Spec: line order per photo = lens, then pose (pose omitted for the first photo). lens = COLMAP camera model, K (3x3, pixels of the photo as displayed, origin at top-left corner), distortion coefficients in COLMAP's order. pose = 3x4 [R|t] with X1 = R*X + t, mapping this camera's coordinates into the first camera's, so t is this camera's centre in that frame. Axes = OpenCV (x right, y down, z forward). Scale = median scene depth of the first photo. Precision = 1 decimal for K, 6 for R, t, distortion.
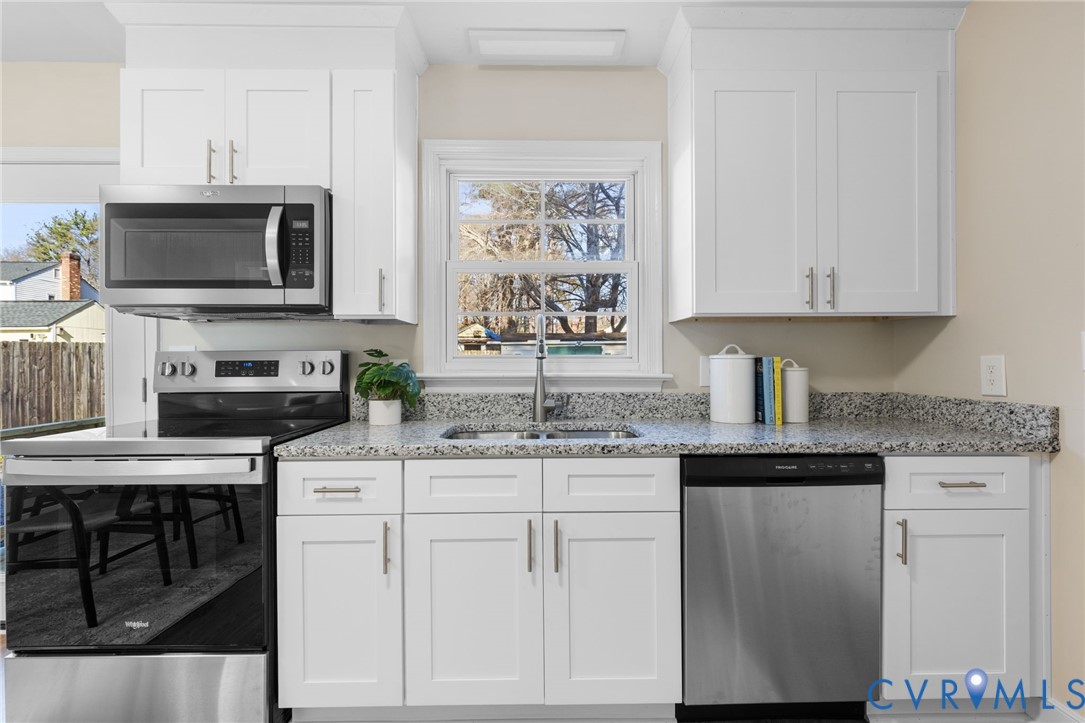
lens RADIAL K [[482.2, 0, 541.2], [0, 482.2, 359.4], [0, 0, 1]] dist [0.001495, -0.000413]
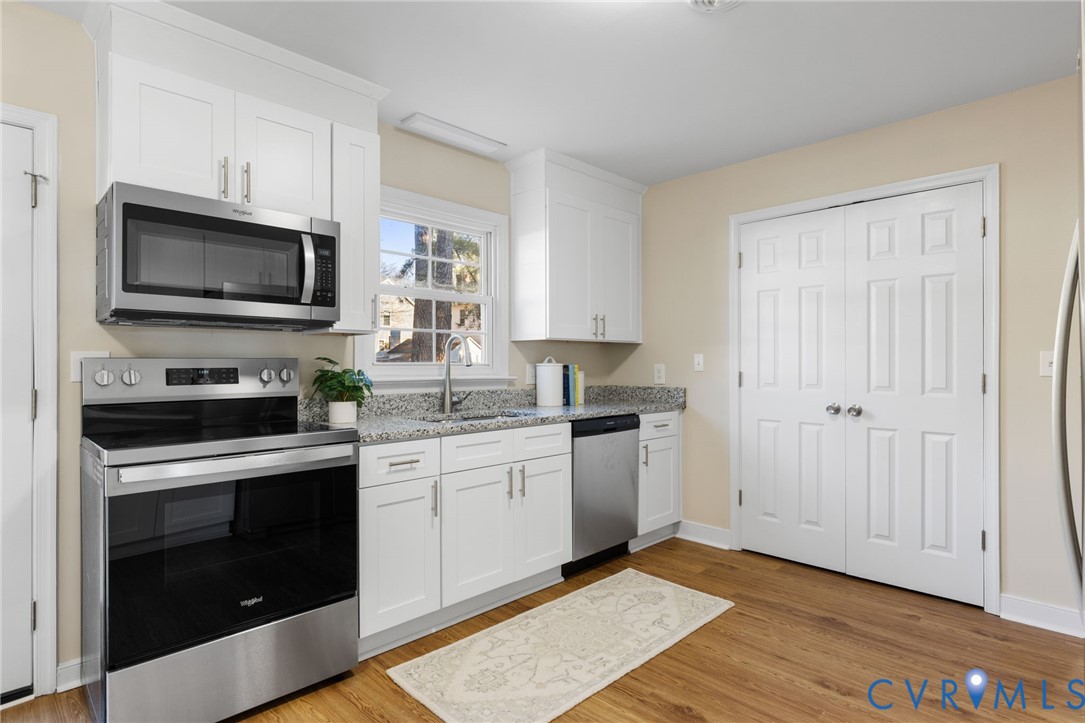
lens RADIAL K [[569.4, 0, 542.5], [0, 569.4, 361.5], [0, 0, 1]] dist [-0.003759, 0.001141]
pose [[0.714020, 0.004912, 0.700108, -1.039051], [-0.001147, 0.999982, -0.005846, -0.005641], [-0.700124, 0.003371, 0.714013, -0.347809]]
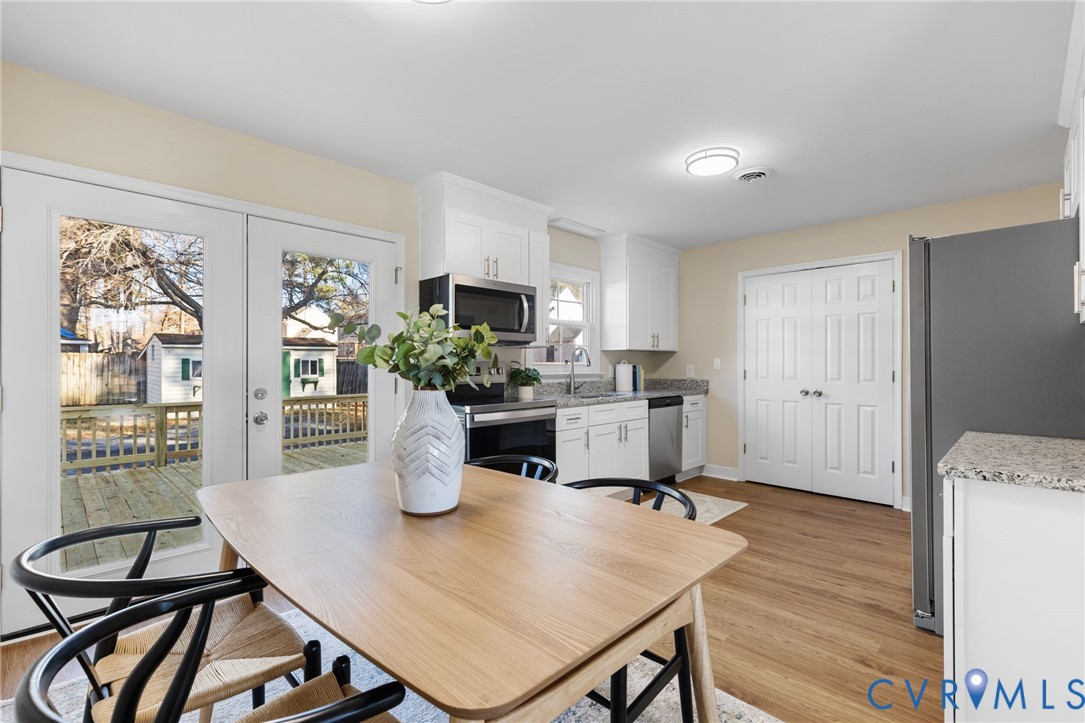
lens RADIAL K [[486.8, 0, 544.6], [0, 486.8, 362.1], [0, 0, 1]] dist [0.010401, -0.000533]
pose [[0.708125, 0.005746, 0.706063, -1.892934], [-0.002189, 0.999980, -0.005942, -0.006298], [-0.706083, 0.002662, 0.708124, -0.557329]]
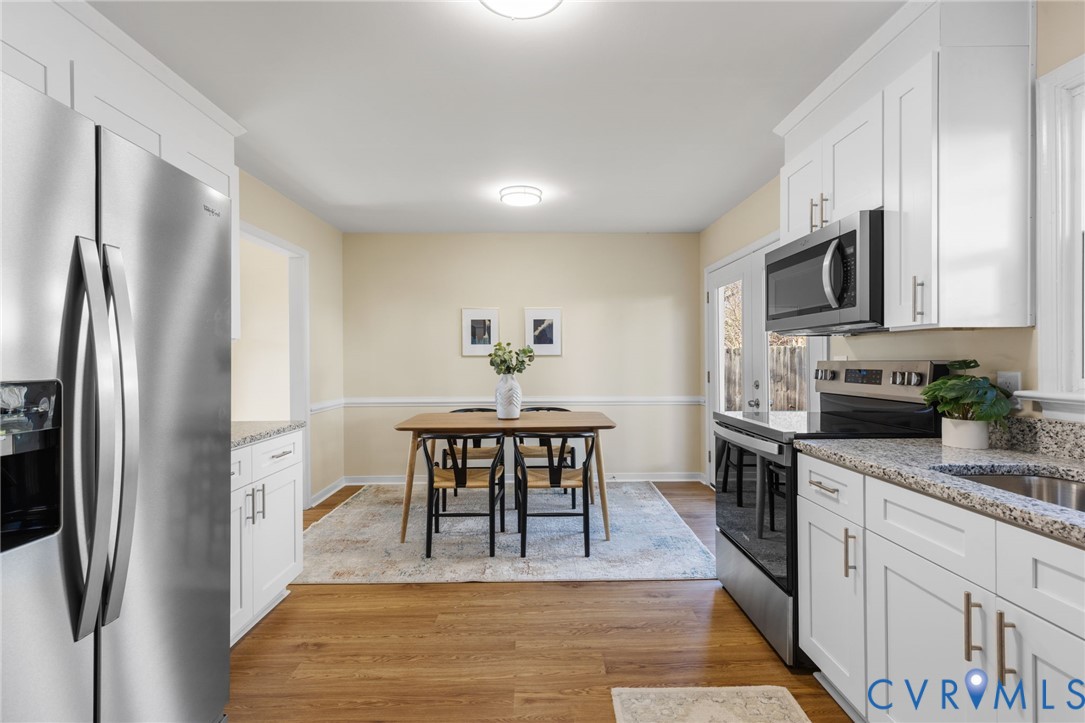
lens RADIAL K [[486.8, 0, 544.6], [0, 486.8, 362.1], [0, 0, 1]] dist [0.010401, -0.000533]
pose [[0.009587, 0.008487, -0.999918, 0.603225], [0.007713, 0.999934, 0.008561, -0.034249], [0.999924, -0.007795, 0.009521, 0.266726]]
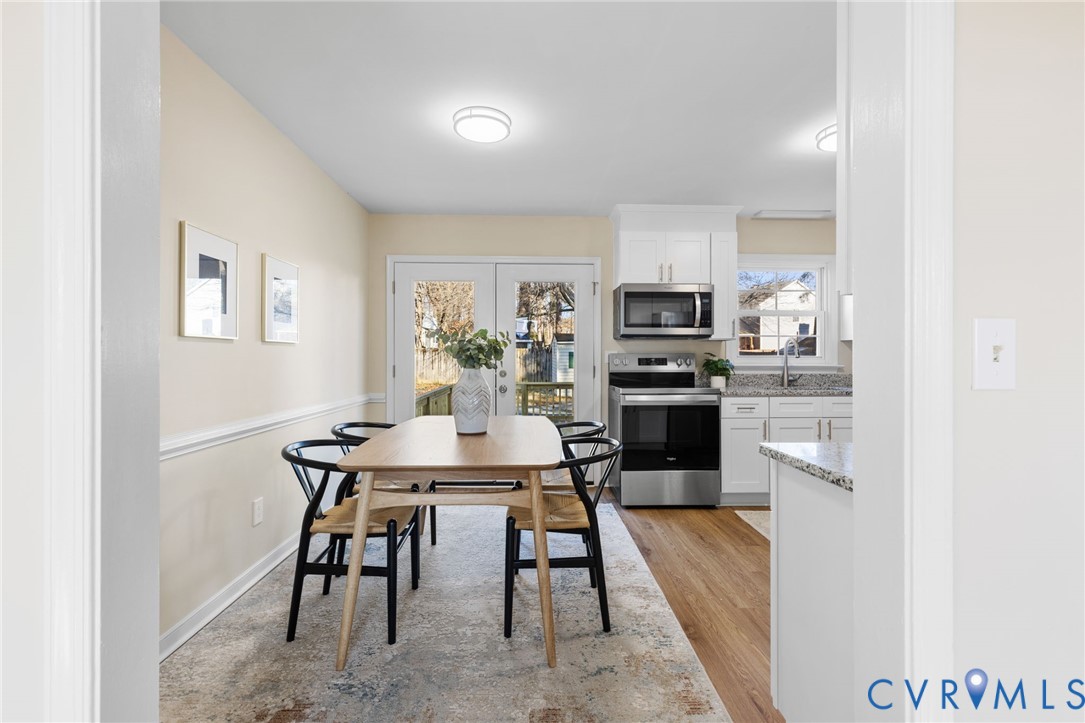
lens RADIAL K [[482.2, 0, 541.2], [0, 482.2, 359.4], [0, 0, 1]] dist [0.001495, -0.000413]
pose [[0.999869, 0.003953, 0.015672, -1.280143], [-0.004069, 0.999964, 0.007419, -0.005771], [-0.015642, -0.007482, 0.999850, -1.289345]]
